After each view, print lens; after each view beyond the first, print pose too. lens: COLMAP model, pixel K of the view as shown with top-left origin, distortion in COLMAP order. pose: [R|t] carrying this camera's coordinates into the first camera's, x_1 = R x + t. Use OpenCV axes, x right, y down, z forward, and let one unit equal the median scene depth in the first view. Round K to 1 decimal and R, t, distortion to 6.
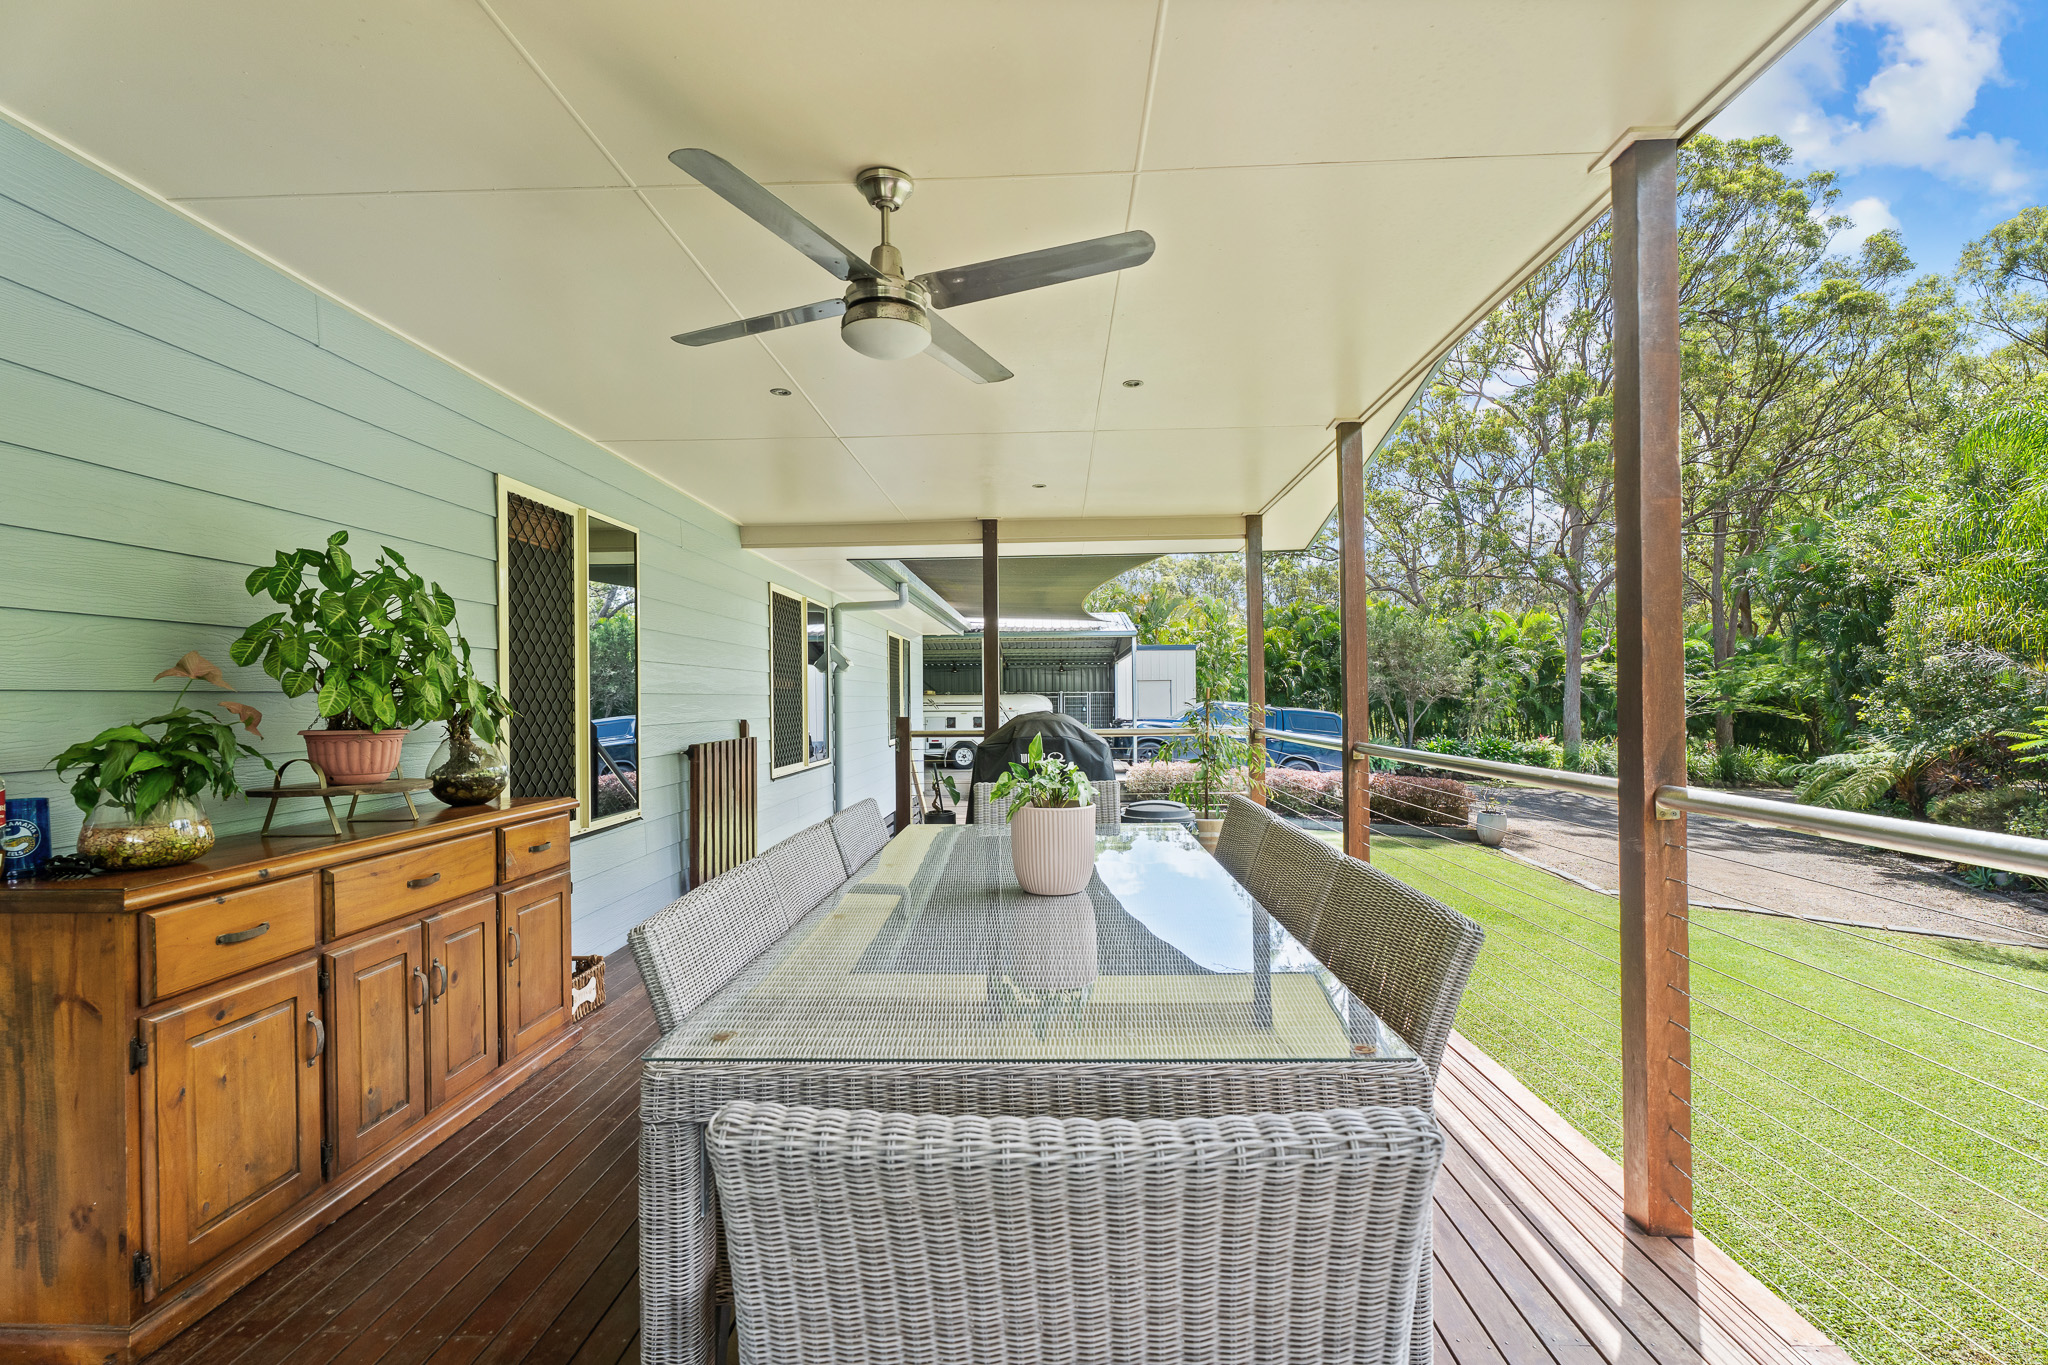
lens RADIAL K [[917.6, 0, 1019.7], [0, 917.6, 696.7], [0, 0, 1]] dist [-0.002433, -0.000290]
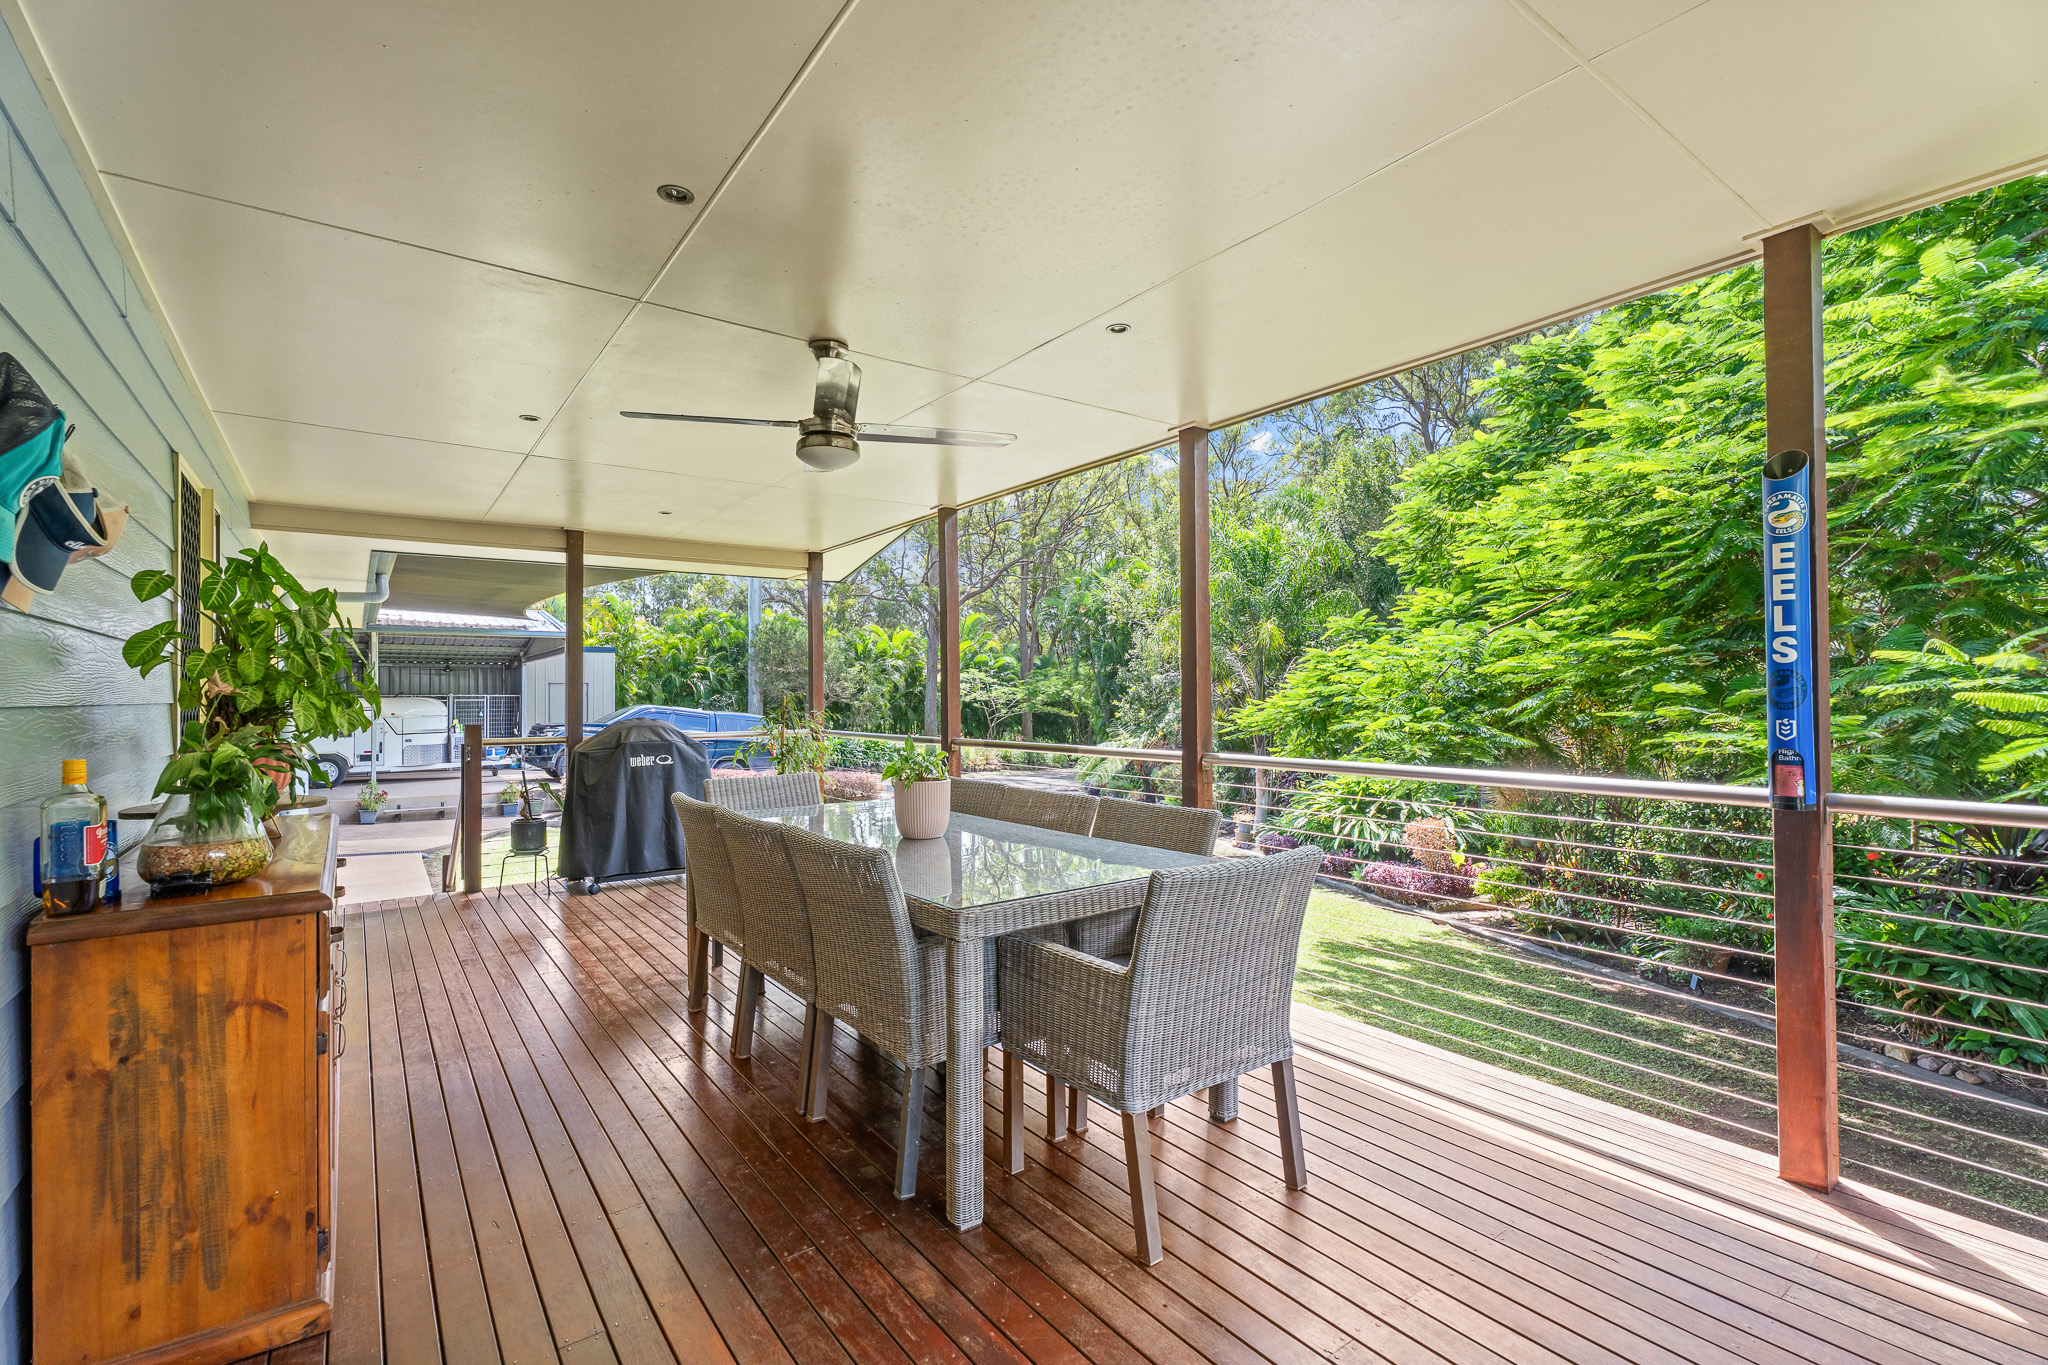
lens RADIAL K [[917.6, 0, 1019.7], [0, 917.6, 696.7], [0, 0, 1]] dist [-0.002433, -0.000290]
pose [[0.783166, 0.003685, 0.621802, -0.276956], [-0.001503, 0.999991, -0.004032, -0.004467], [-0.621811, 0.002223, 0.783164, -0.101424]]
